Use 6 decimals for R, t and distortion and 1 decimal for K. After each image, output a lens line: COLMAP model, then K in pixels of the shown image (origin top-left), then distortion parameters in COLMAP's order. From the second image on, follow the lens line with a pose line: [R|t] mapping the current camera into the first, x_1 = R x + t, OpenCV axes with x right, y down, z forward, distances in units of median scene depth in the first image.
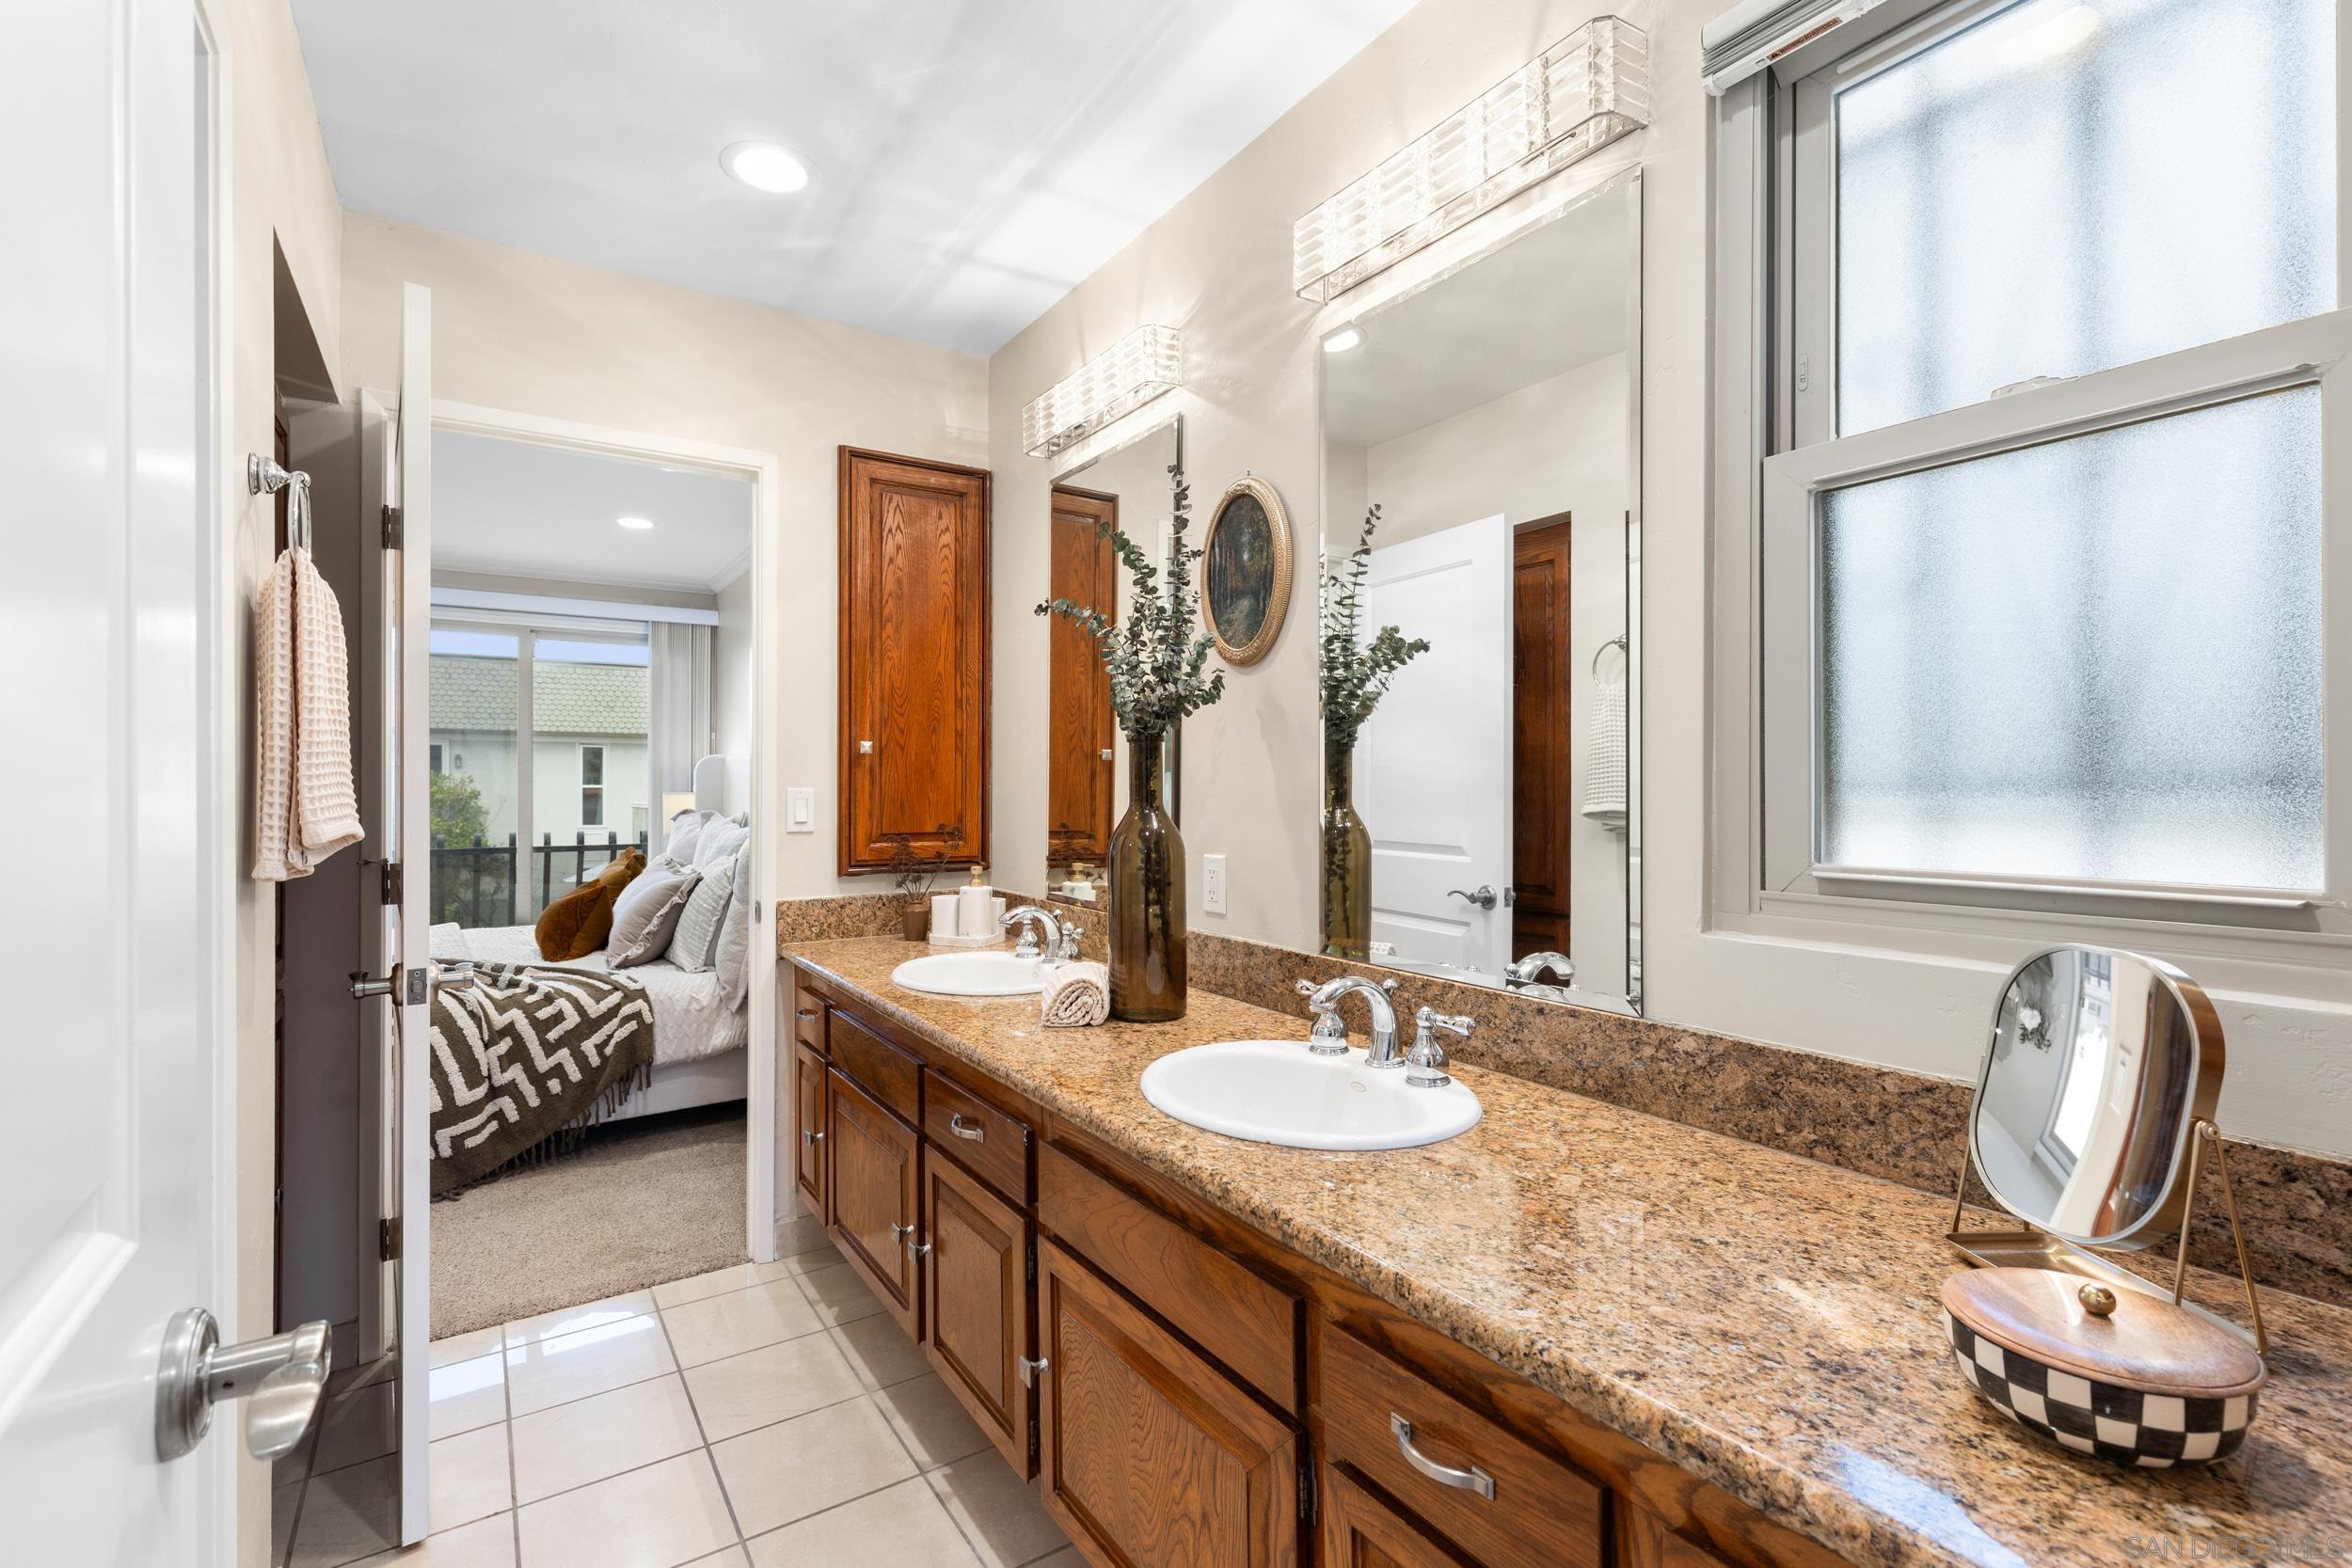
lens RADIAL K [[1053.6, 0, 1182.5], [0, 1053.6, 782.7], [0, 0, 1]] dist [-0.000352, -0.000026]
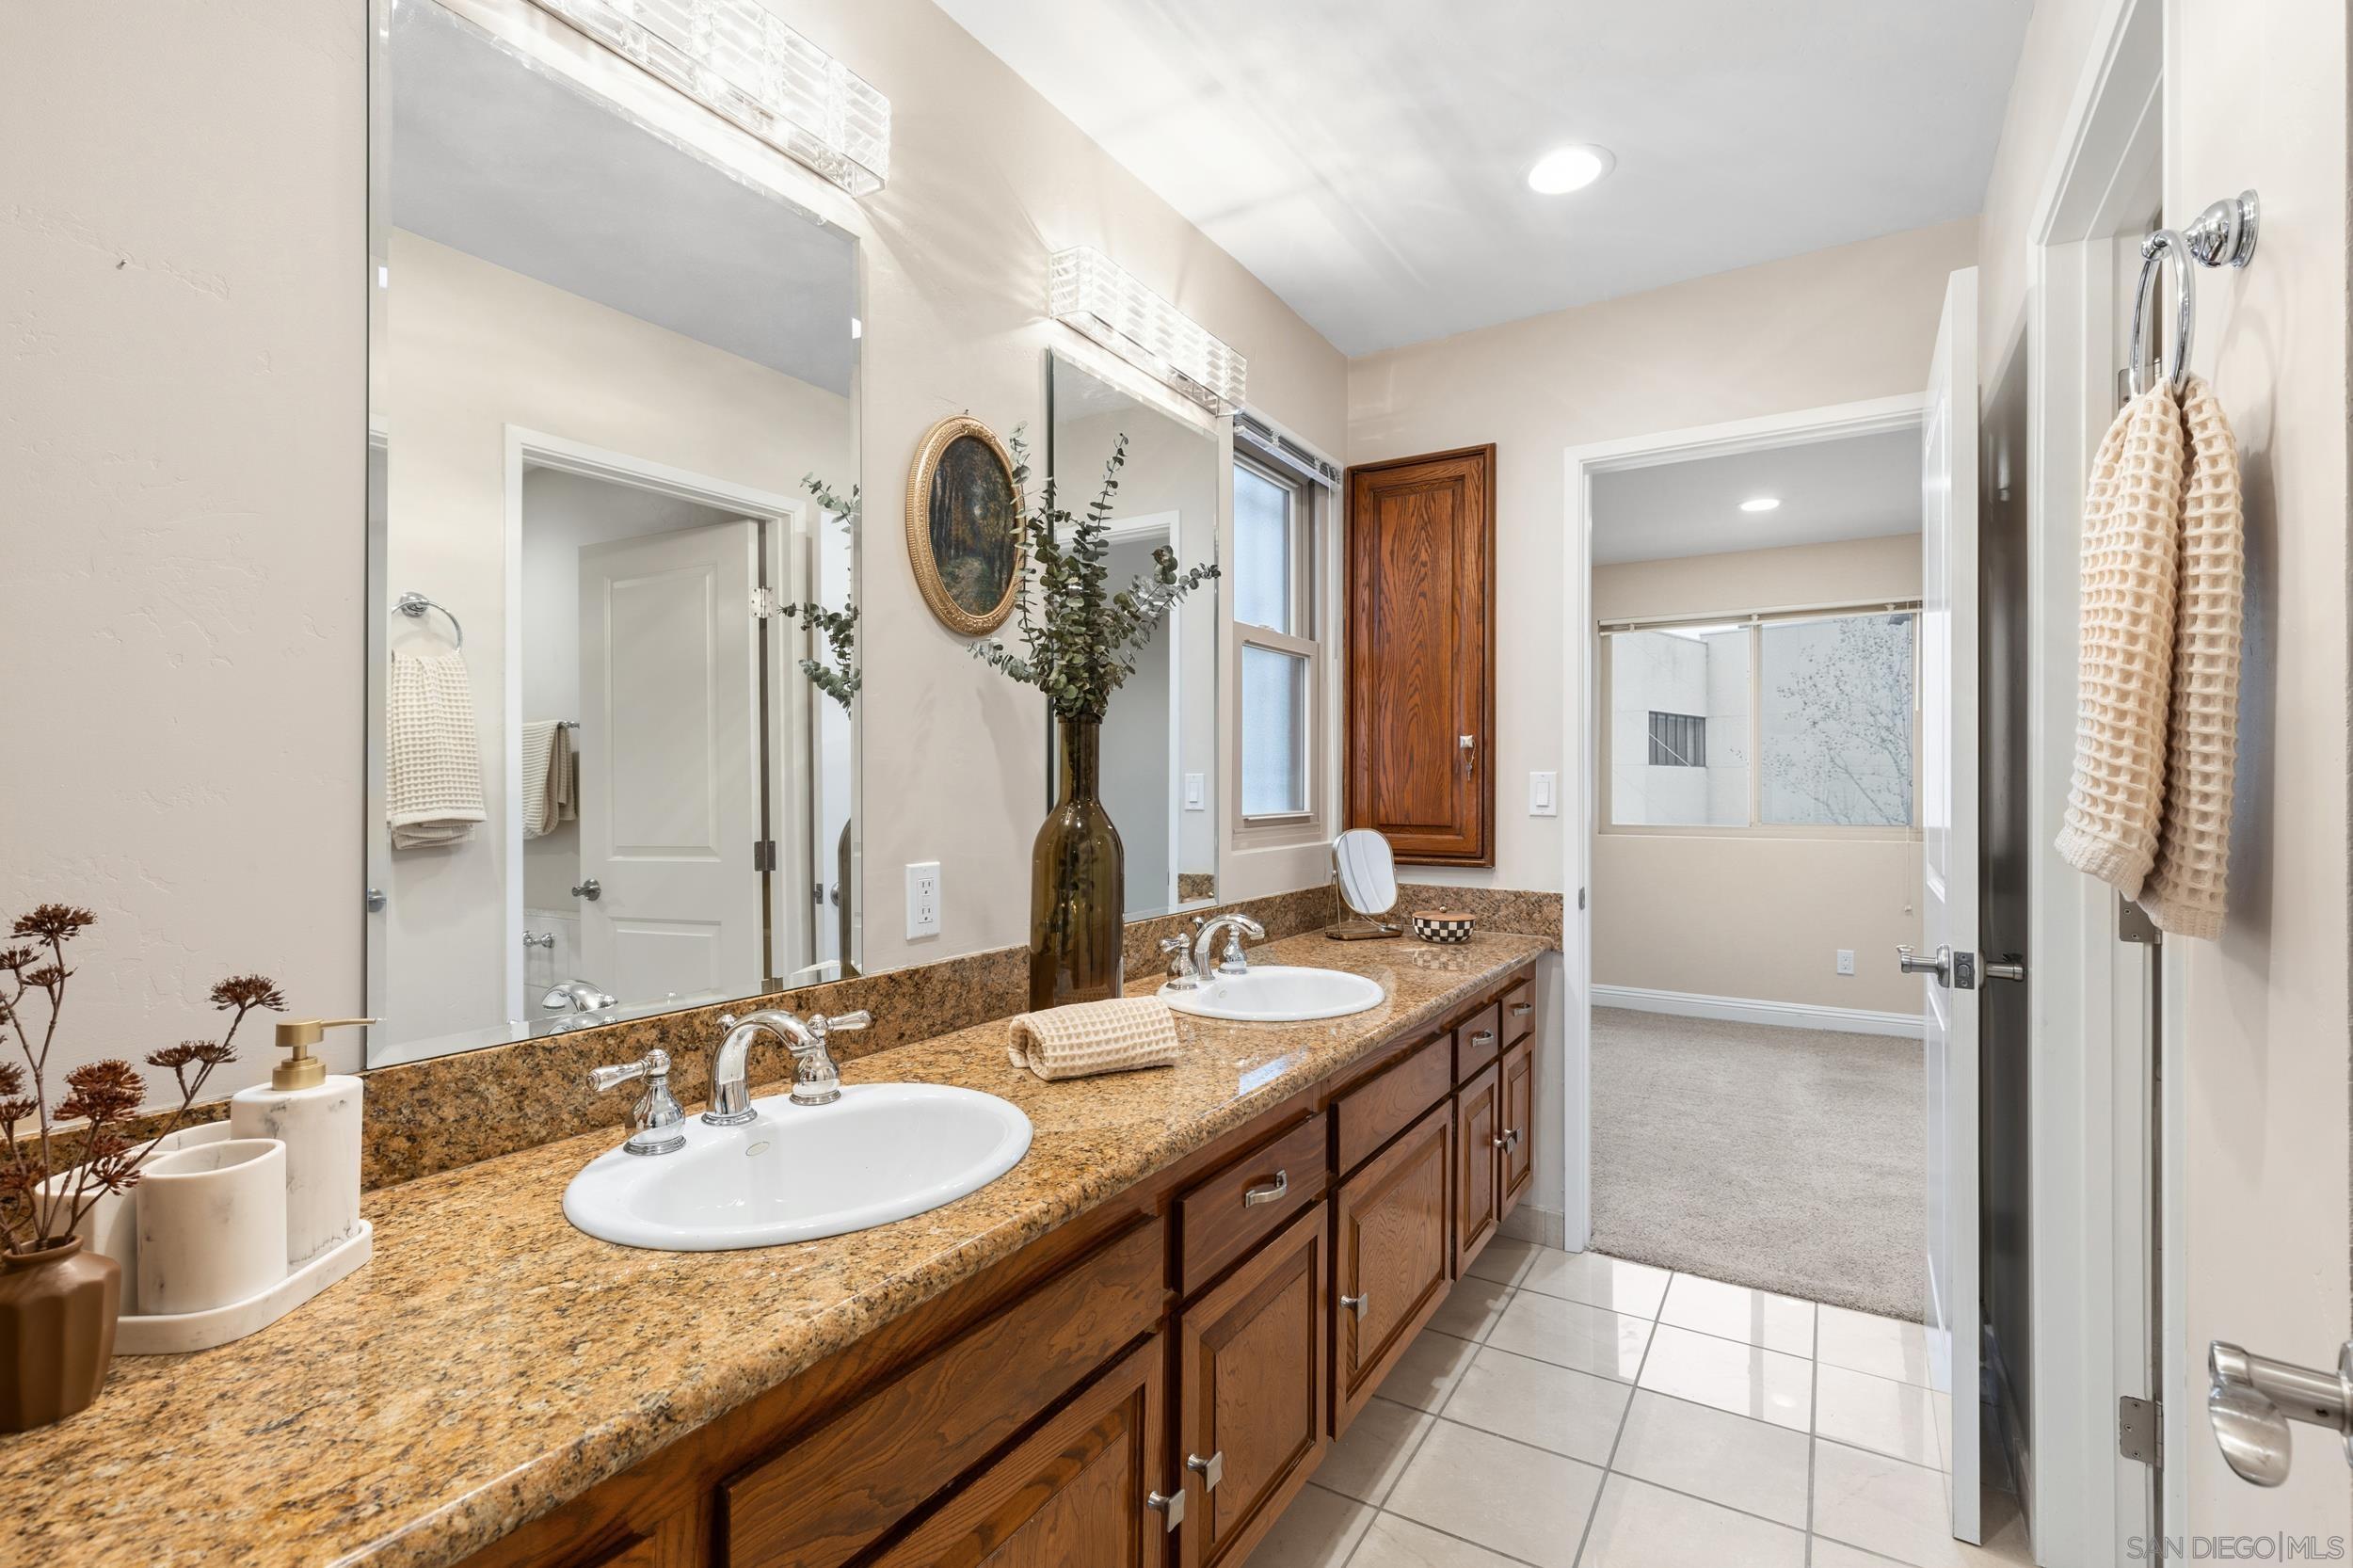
lens RADIAL K [[1054.2, 0, 1191.1], [0, 1054.2, 796.9], [0, 0, 1]] dist [-0.000352, -0.000026]
pose [[-0.405011, -0.004940, 0.914299, -0.804805], [-0.002610, 0.999988, 0.004246, 0.016391], [-0.914308, -0.000667, -0.405019, 1.189617]]
